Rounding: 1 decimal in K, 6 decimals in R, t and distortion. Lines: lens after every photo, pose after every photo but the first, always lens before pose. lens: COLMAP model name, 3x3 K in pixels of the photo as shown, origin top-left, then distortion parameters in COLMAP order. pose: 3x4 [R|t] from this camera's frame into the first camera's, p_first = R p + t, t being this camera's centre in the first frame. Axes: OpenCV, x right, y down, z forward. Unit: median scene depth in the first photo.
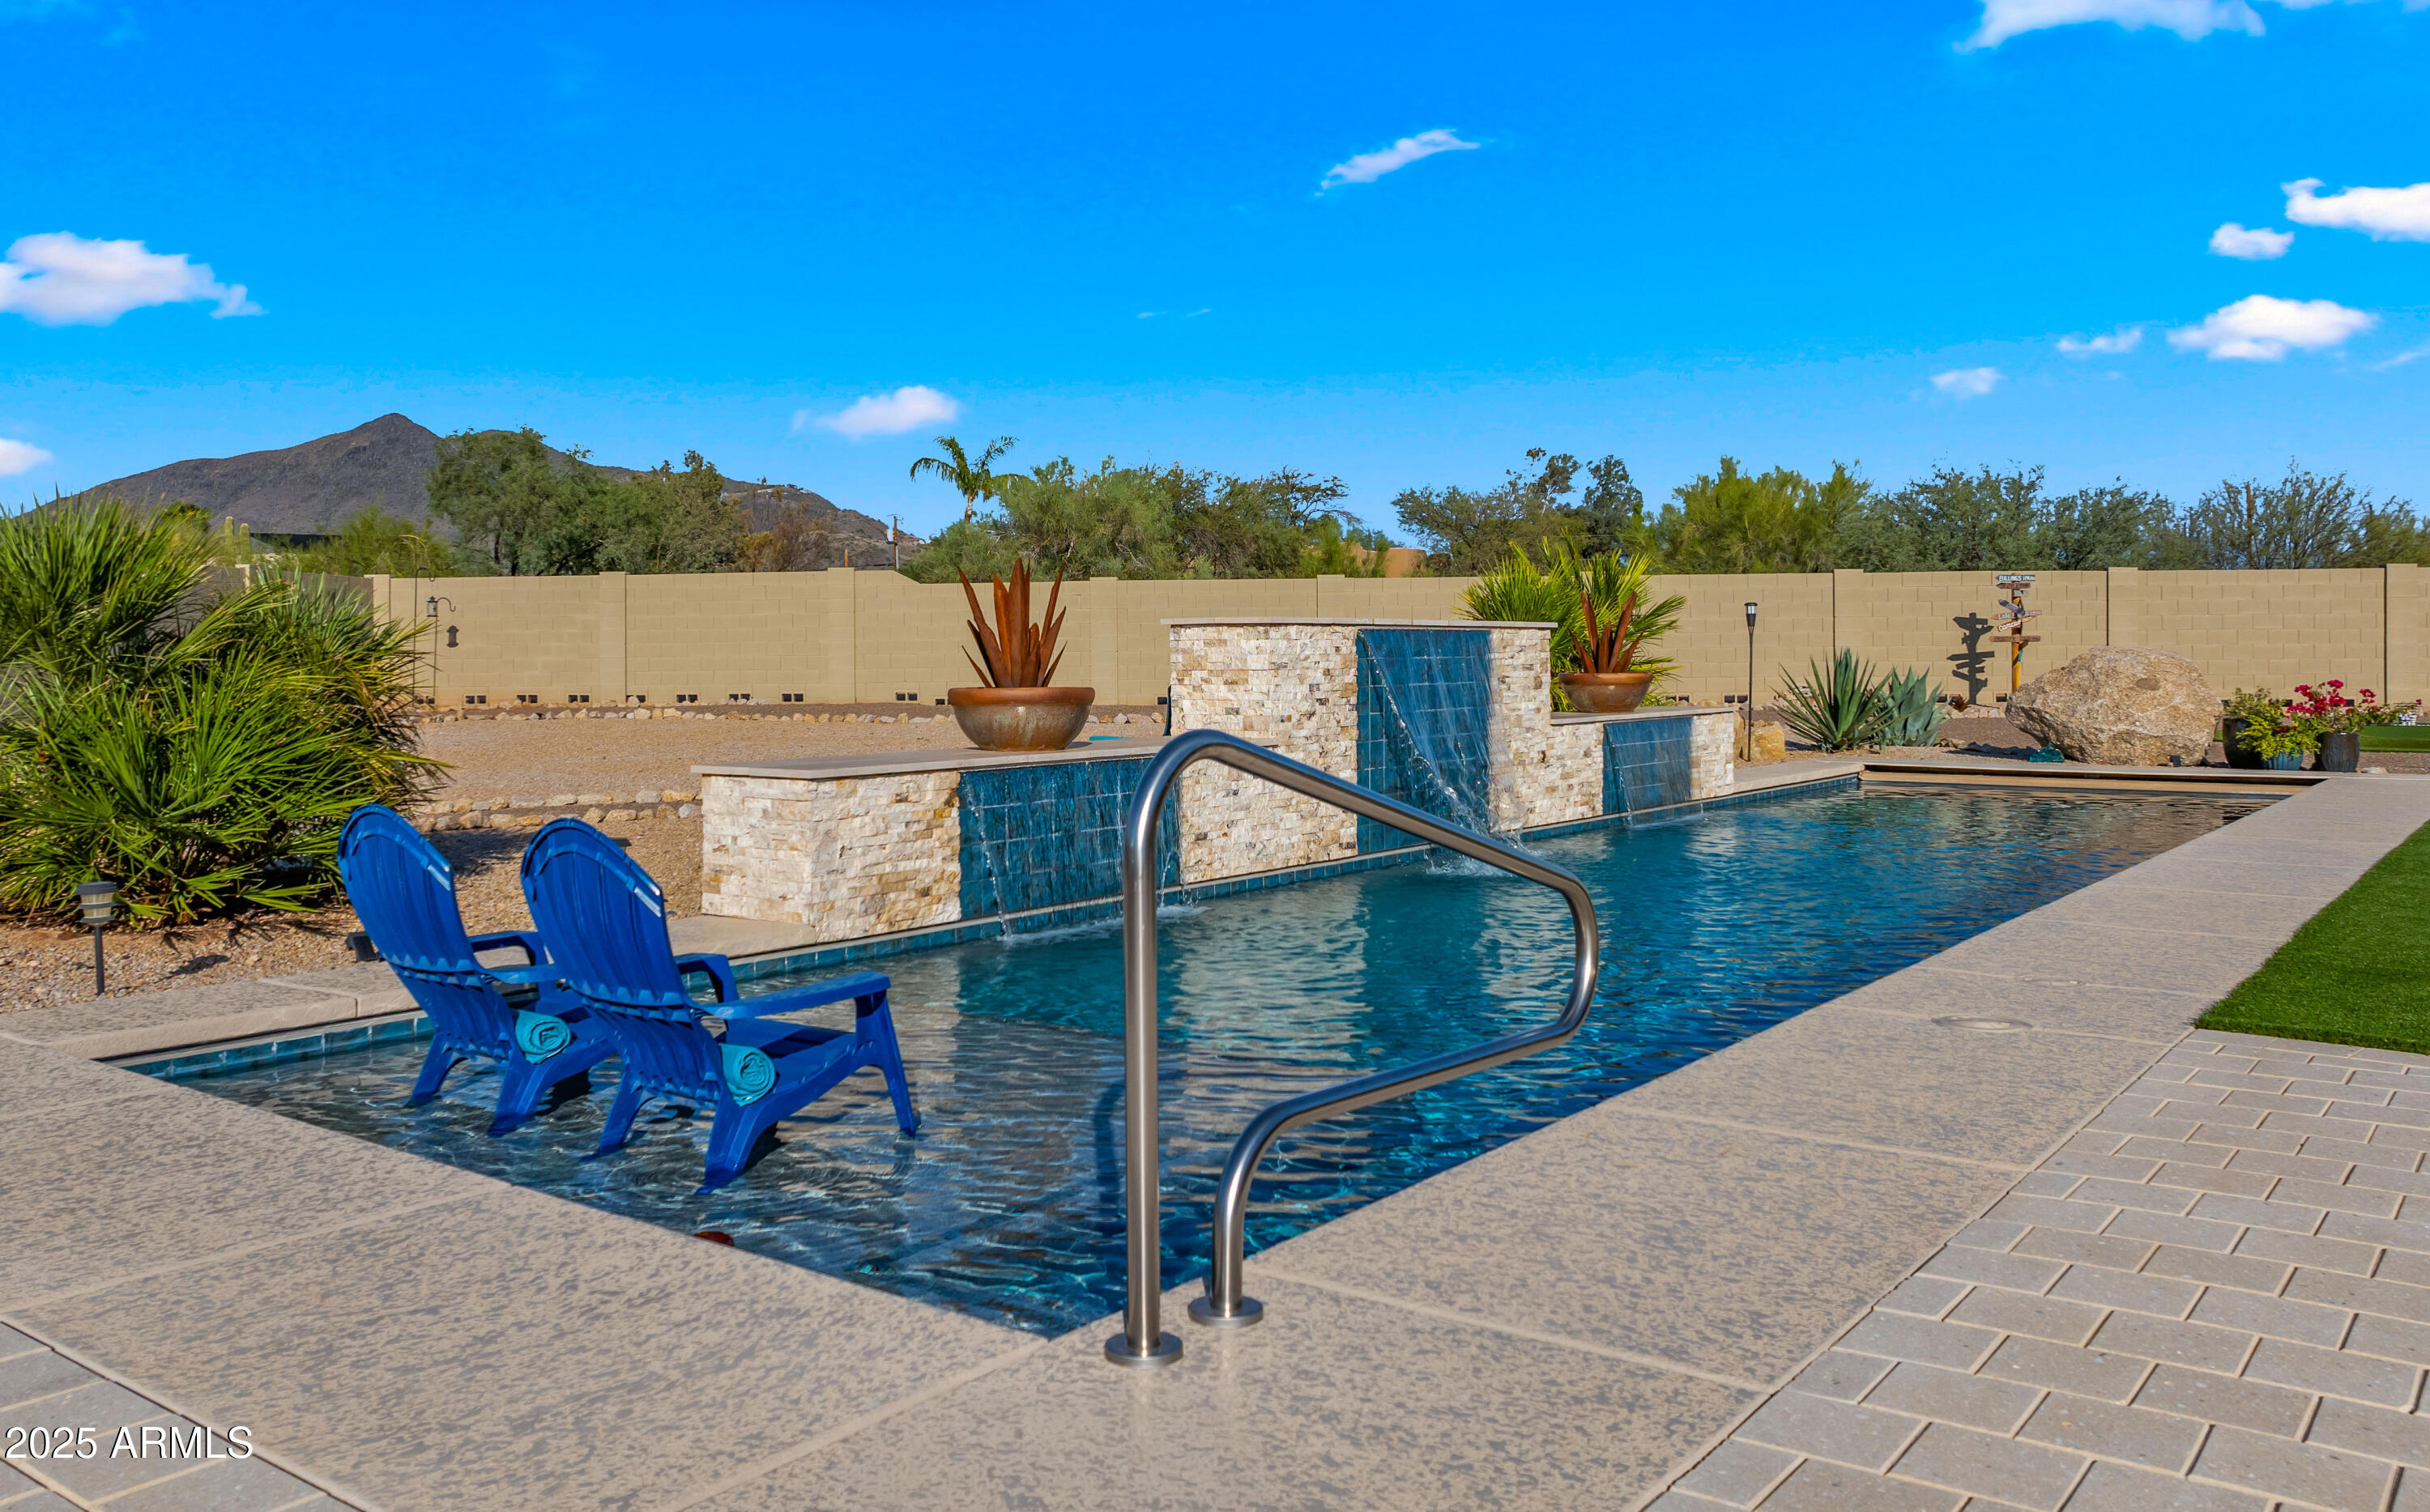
lens RADIAL K [[1919.6, 0, 1177.1], [0, 1919.6, 659.8], [0, 0, 1]] dist [-0.025991, -0.001100]
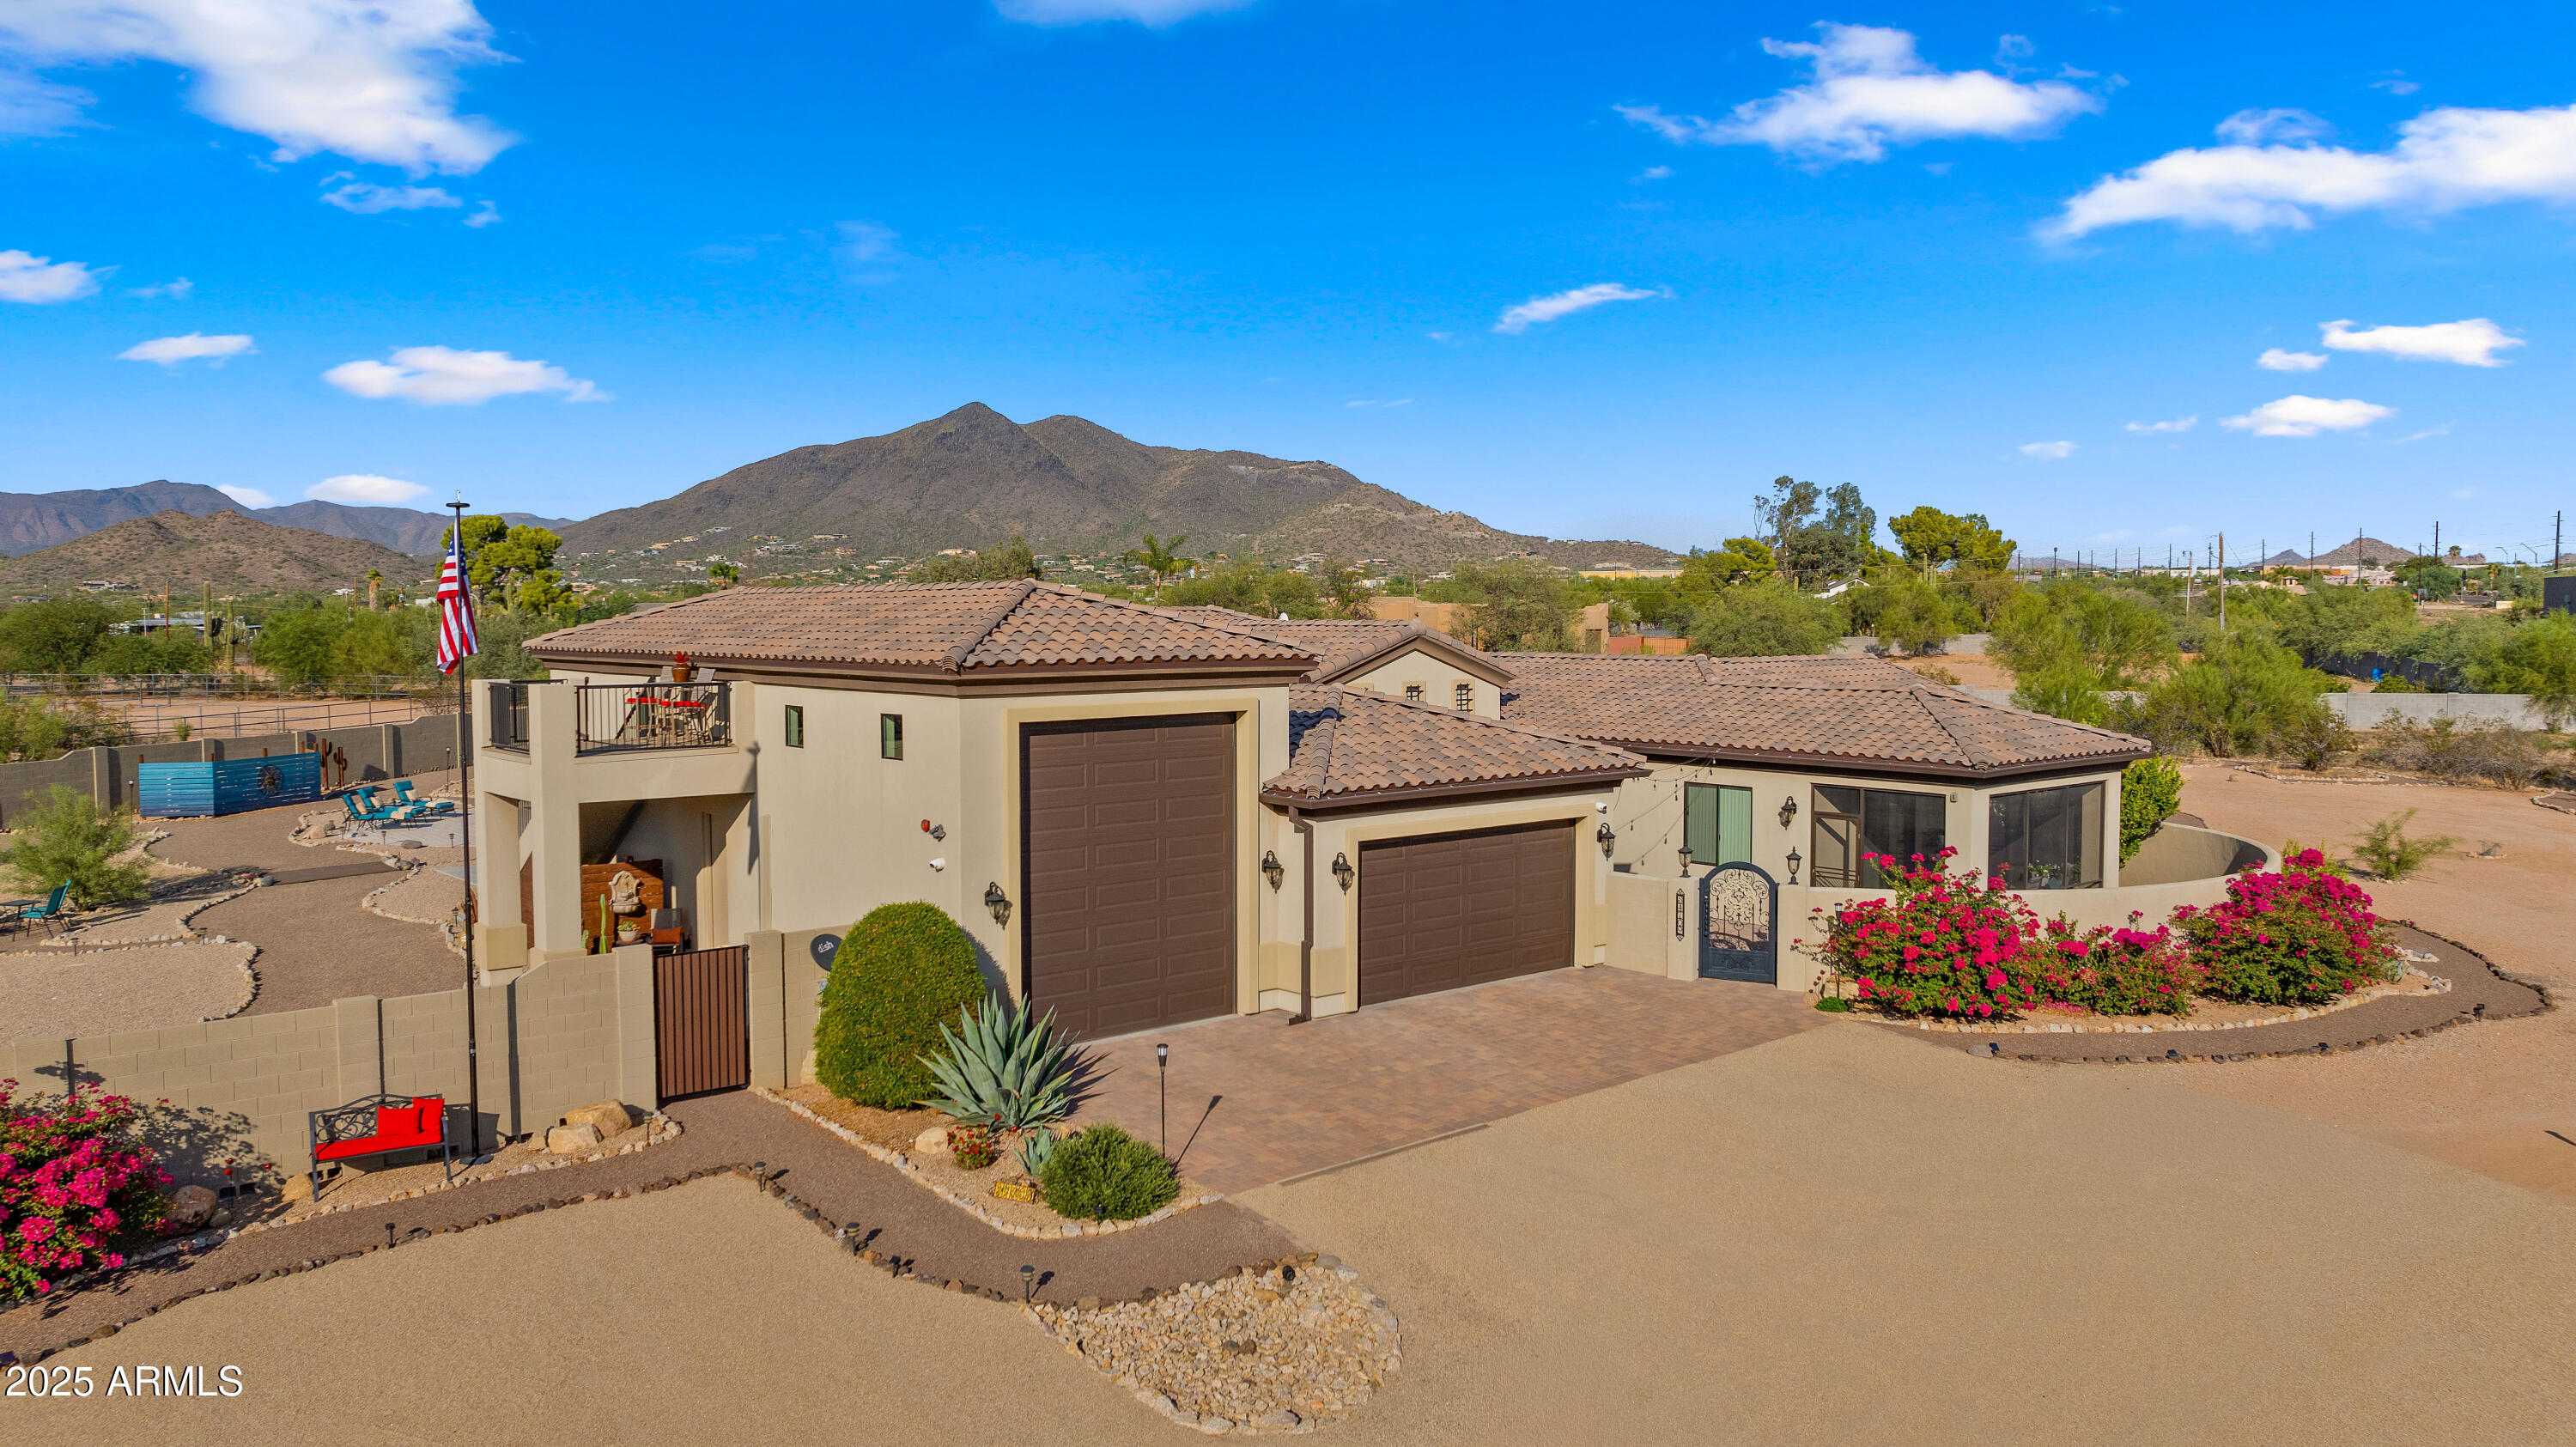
lens RADIAL K [[1801.9, 0, 1298.5], [0, 1801.9, 714.1], [0, 0, 1]] dist [-0.021527, 0.000444]
pose [[0.977202, 0.016447, -0.211672, 1.475560], [-0.005554, 0.998634, 0.051954, -0.281398], [0.212237, -0.049594, 0.975959, -2.210103]]
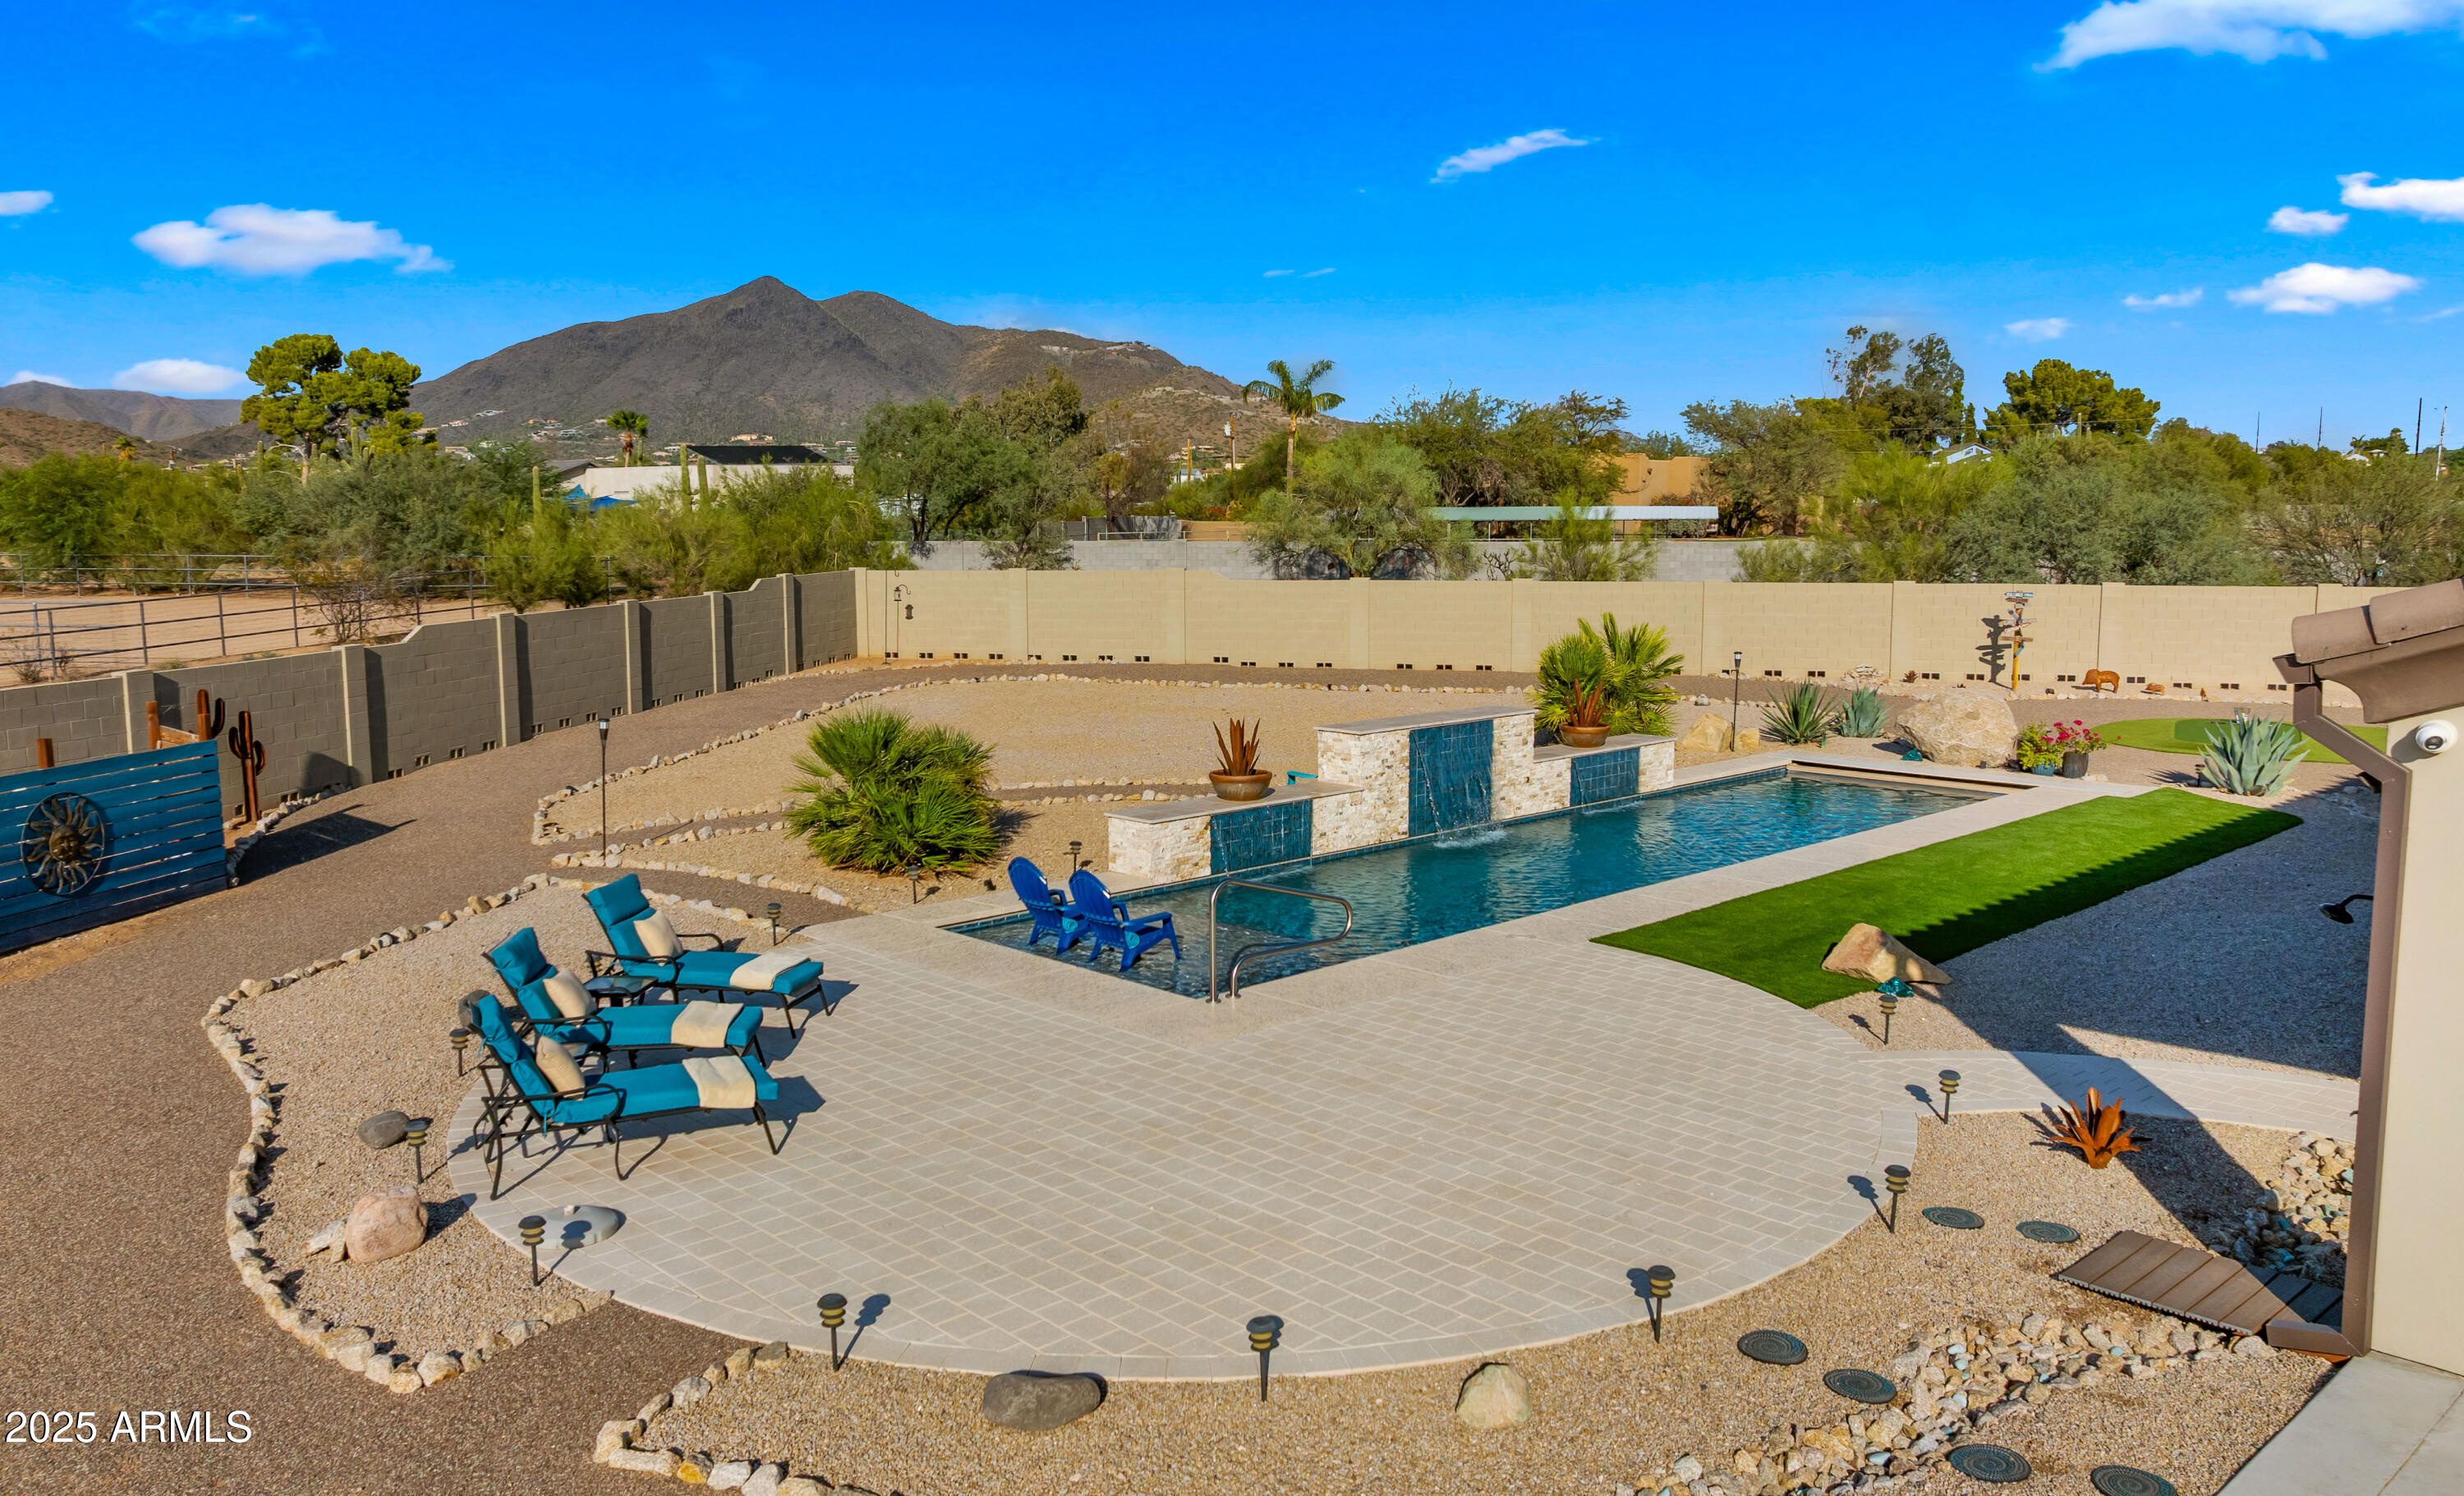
lens RADIAL K [[1864.8, 0, 1252.2], [0, 1864.8, 743.9], [0, 0, 1]] dist [-0.019690, -0.015275]
pose [[0.990419, 0.022426, -0.136265, 0.154797], [-0.005520, 0.992367, 0.123194, -0.192698], [0.137988, -0.121261, 0.982983, -0.783127]]
